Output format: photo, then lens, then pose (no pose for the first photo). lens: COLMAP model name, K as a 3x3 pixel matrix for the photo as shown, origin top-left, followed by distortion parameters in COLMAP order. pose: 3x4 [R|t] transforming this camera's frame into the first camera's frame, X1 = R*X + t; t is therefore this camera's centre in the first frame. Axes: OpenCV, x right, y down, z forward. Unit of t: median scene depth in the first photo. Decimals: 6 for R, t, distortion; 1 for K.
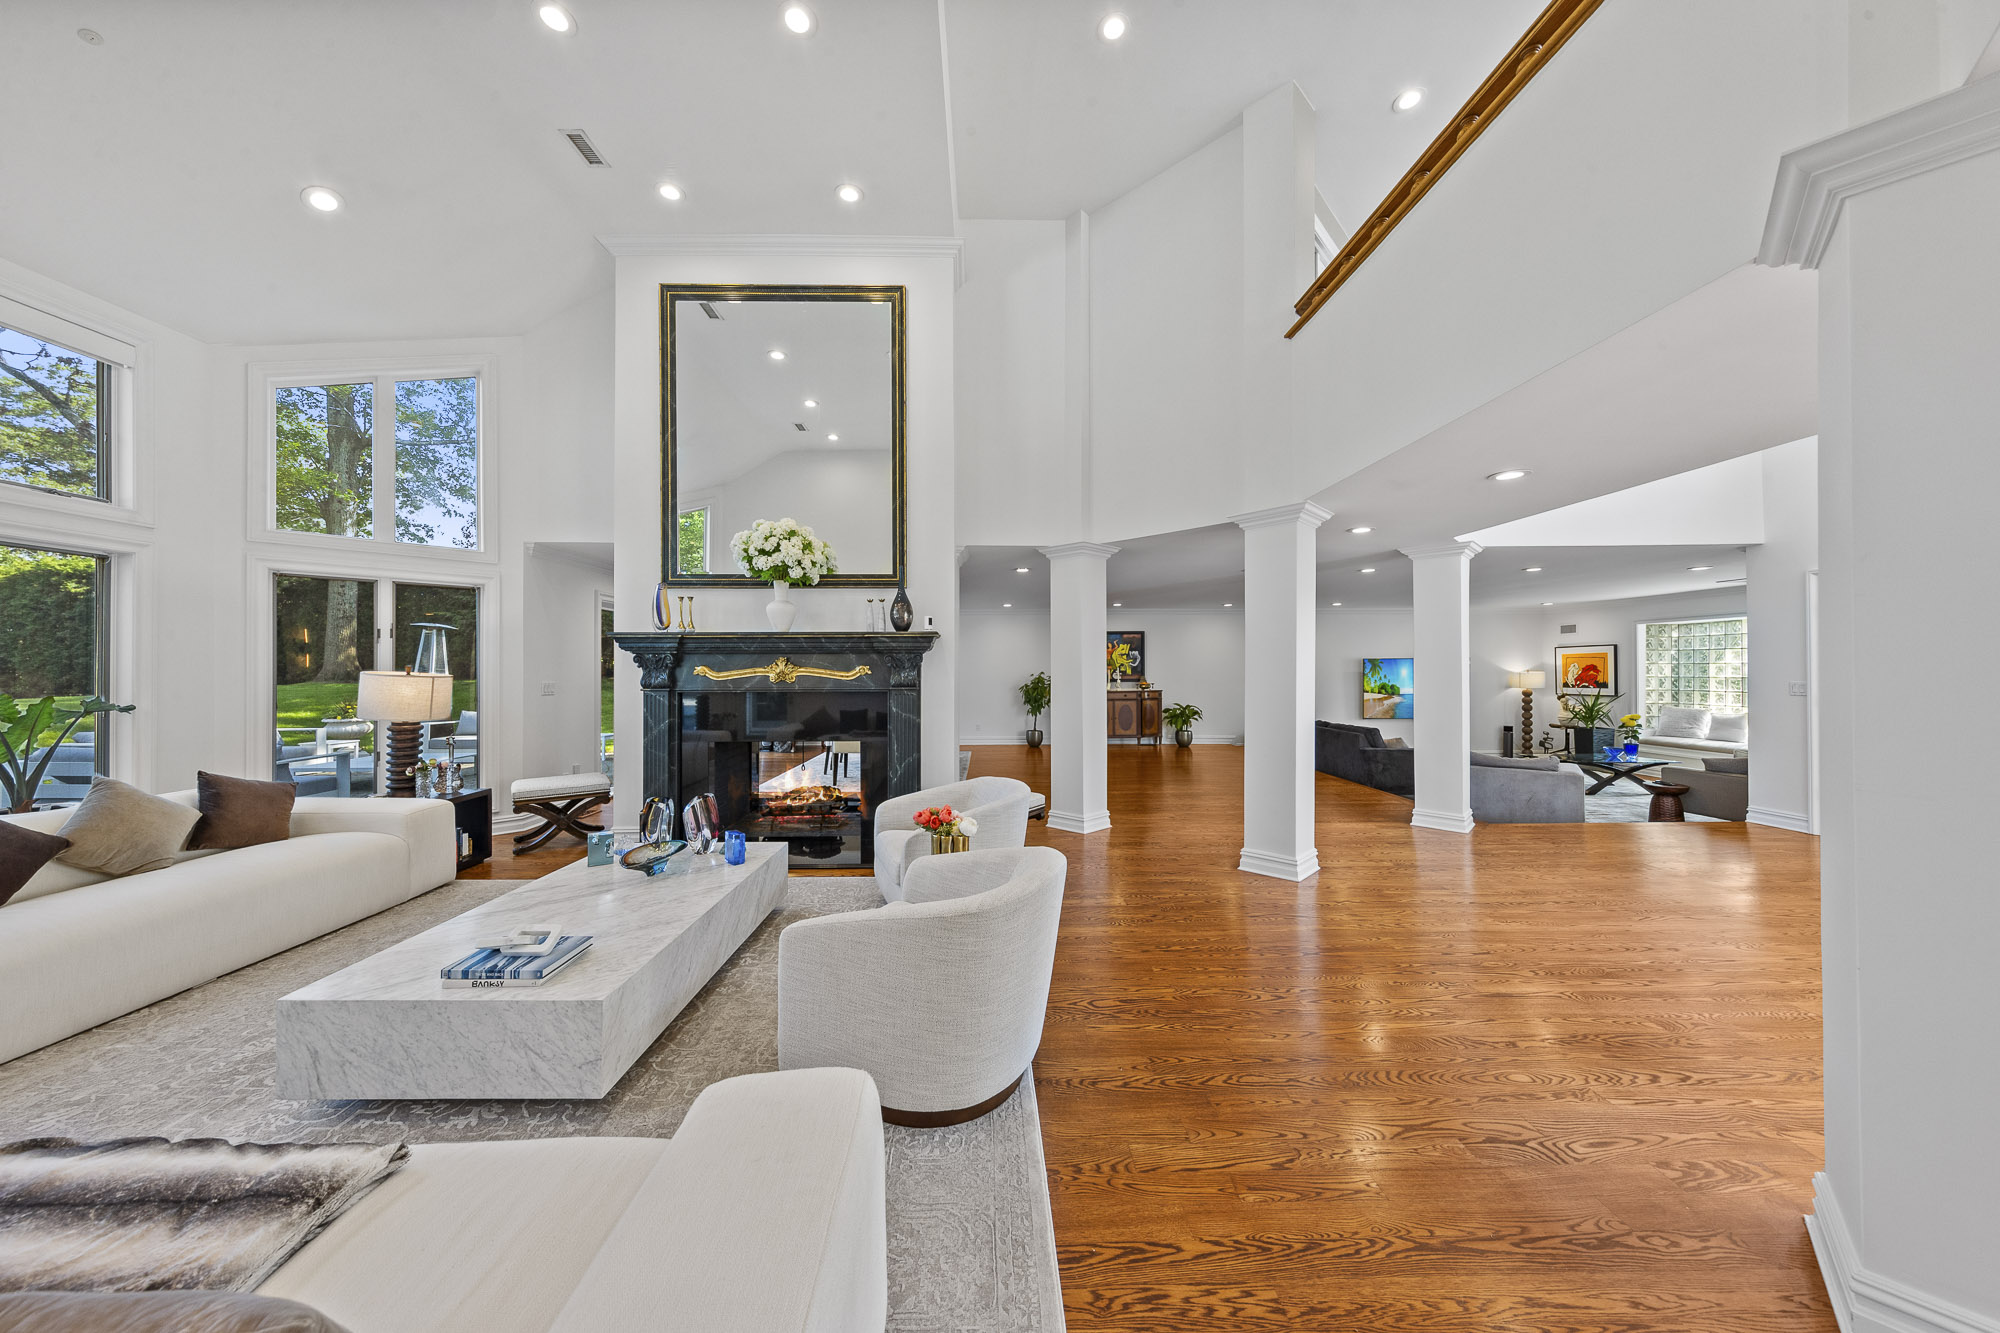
lens RADIAL K [[641.8, 0, 996.2], [0, 641.8, 667.9], [0, 0, 1]] dist [0.002968, -0.000026]
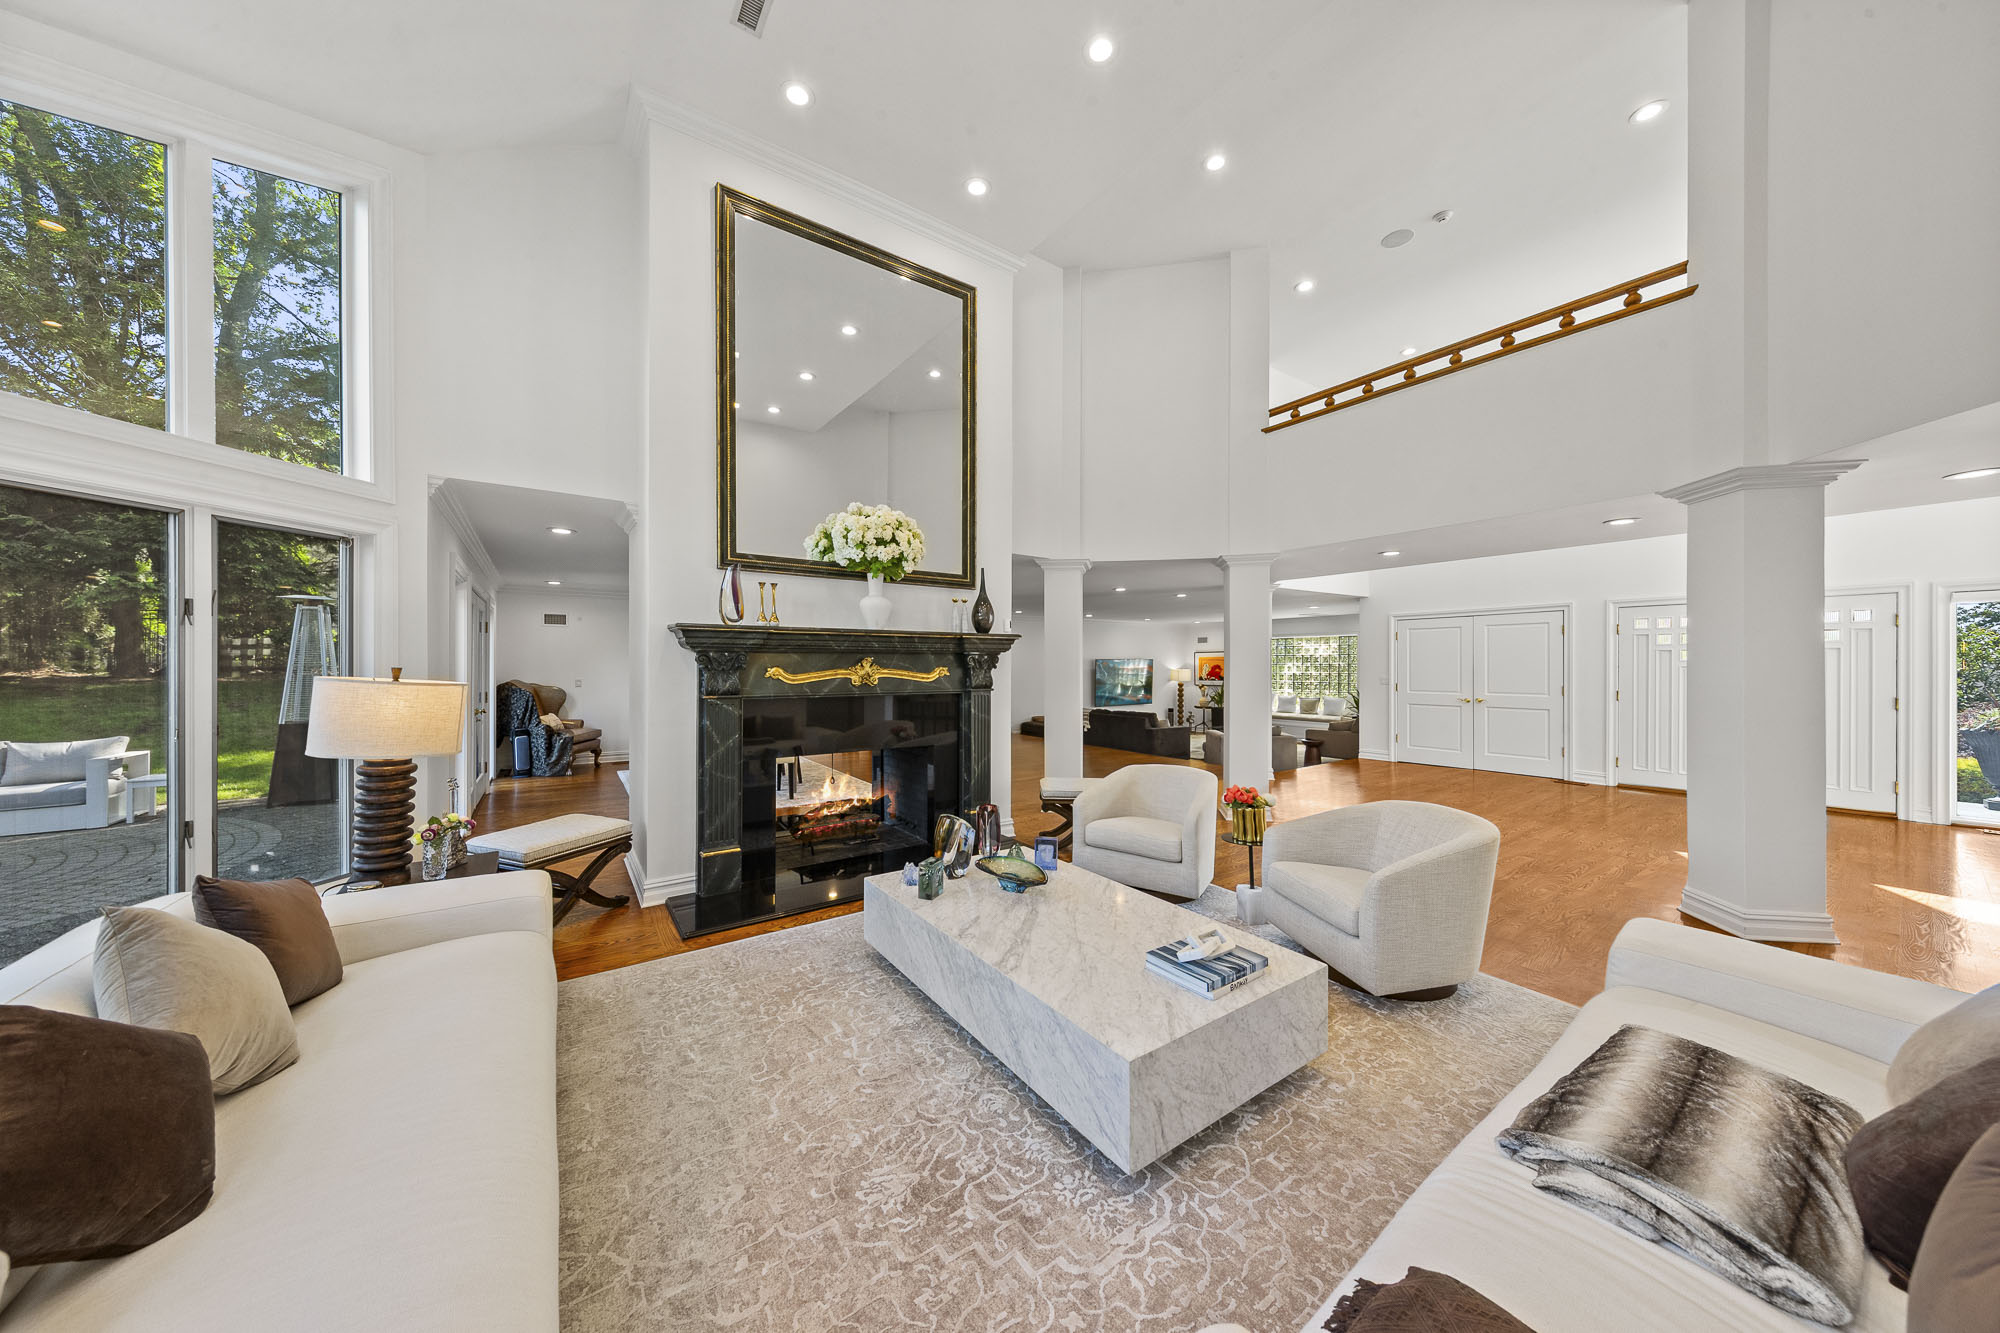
lens RADIAL K [[641.8, 0, 997.9], [0, 641.8, 667.0], [0, 0, 1]] dist [0.002968, -0.000026]
pose [[0.826119, 0.000290, 0.563496, -0.681095], [-0.002742, 0.999990, 0.003504, -0.006885], [-0.563489, -0.004440, 0.826111, 0.151032]]
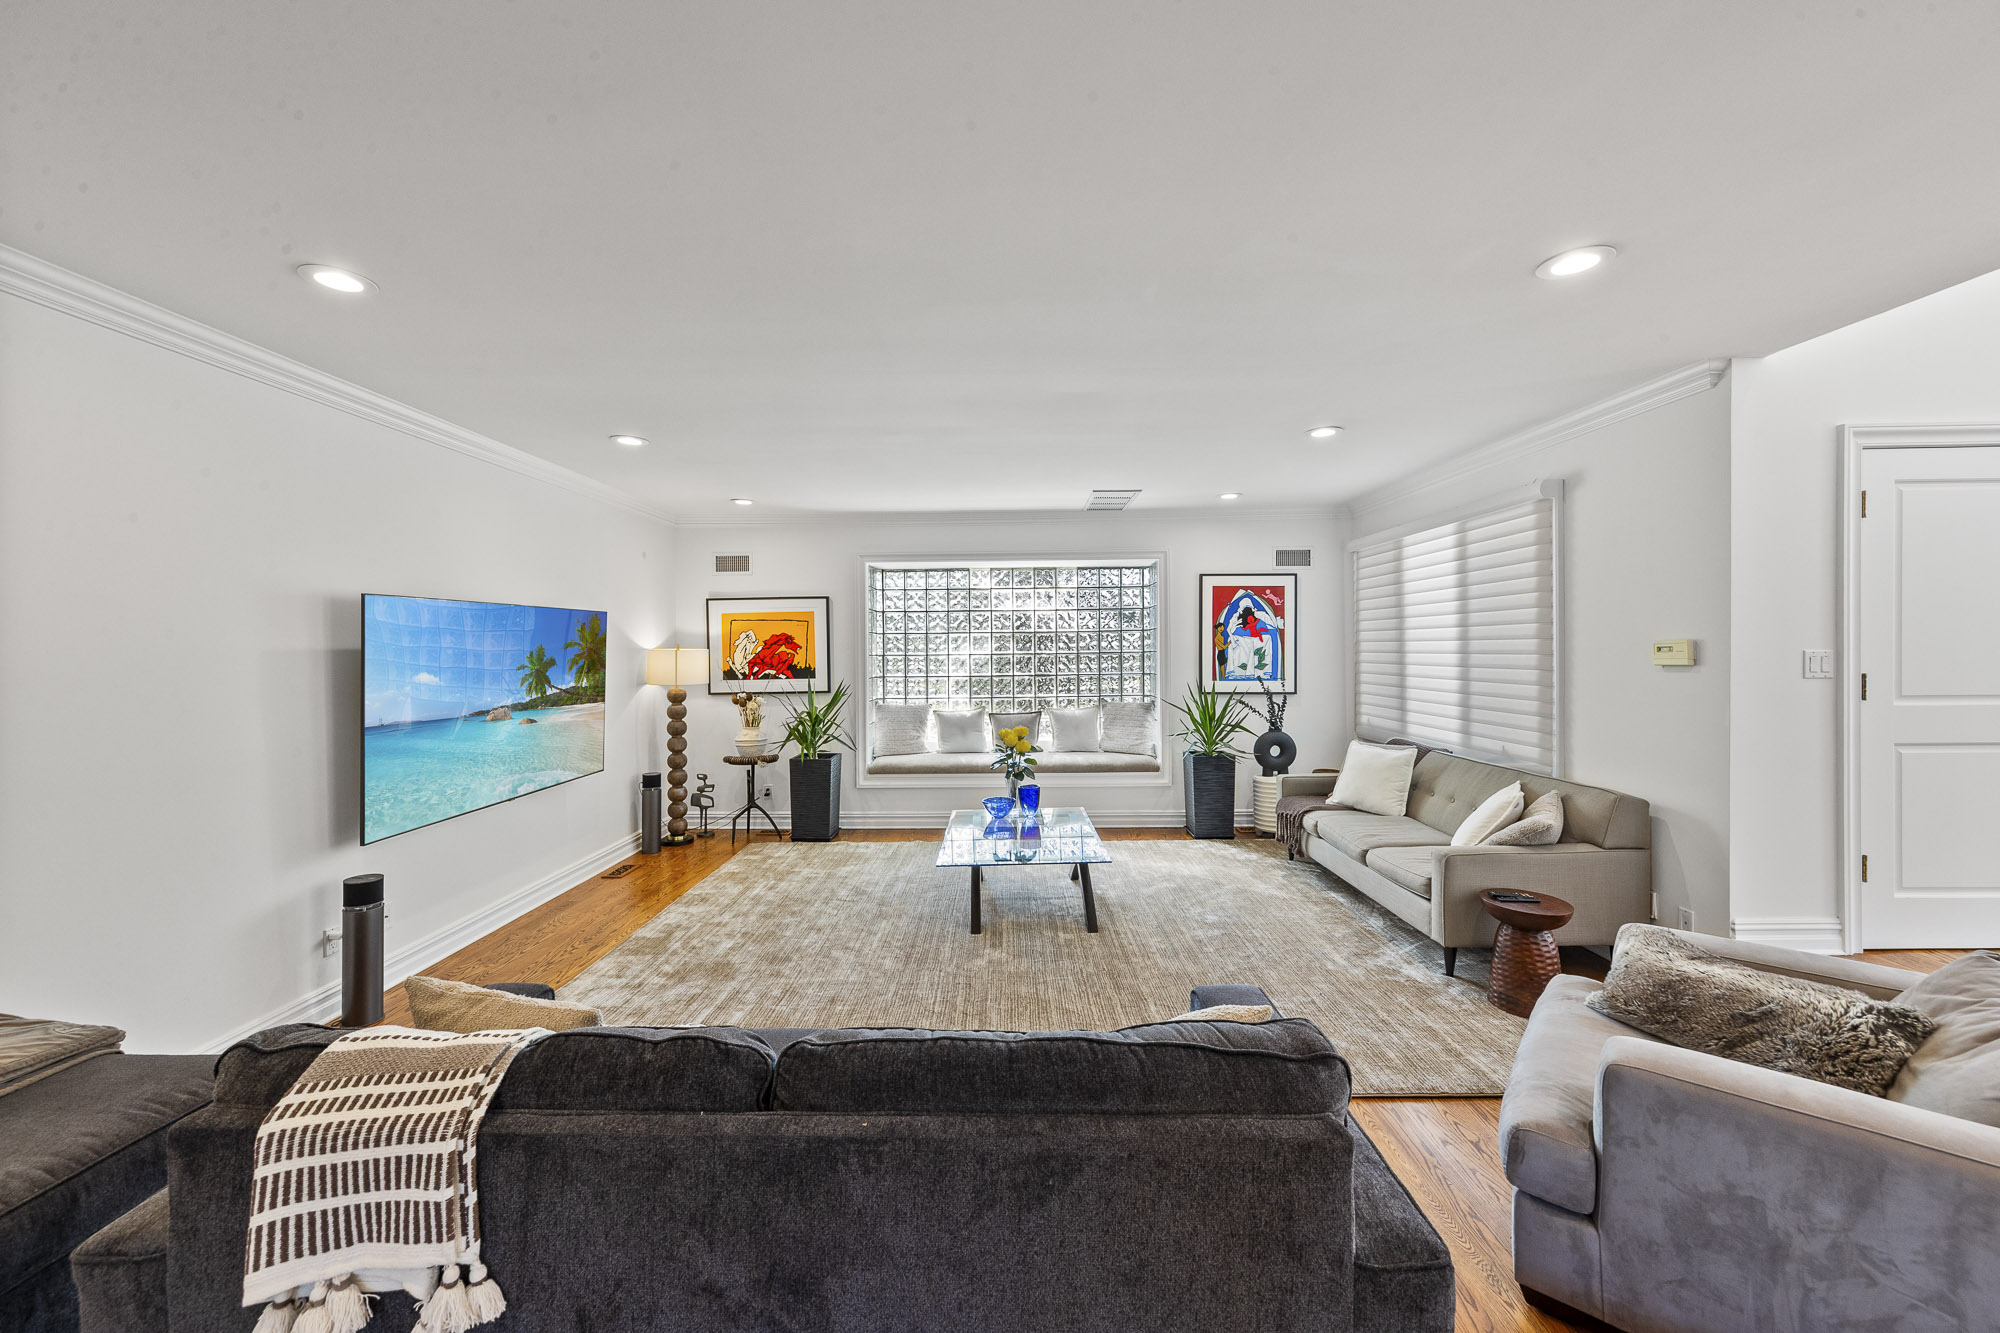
lens RADIAL K [[704.8, 0, 1003.5], [0, 704.8, 654.7], [0, 0, 1]] dist [0.000359, 0.000006]
pose [[0.004834, -0.012462, 0.999911, 0.759791], [0.003423, 0.999917, 0.012445, 0.011295], [-0.999982, 0.003363, 0.004876, 1.764760]]
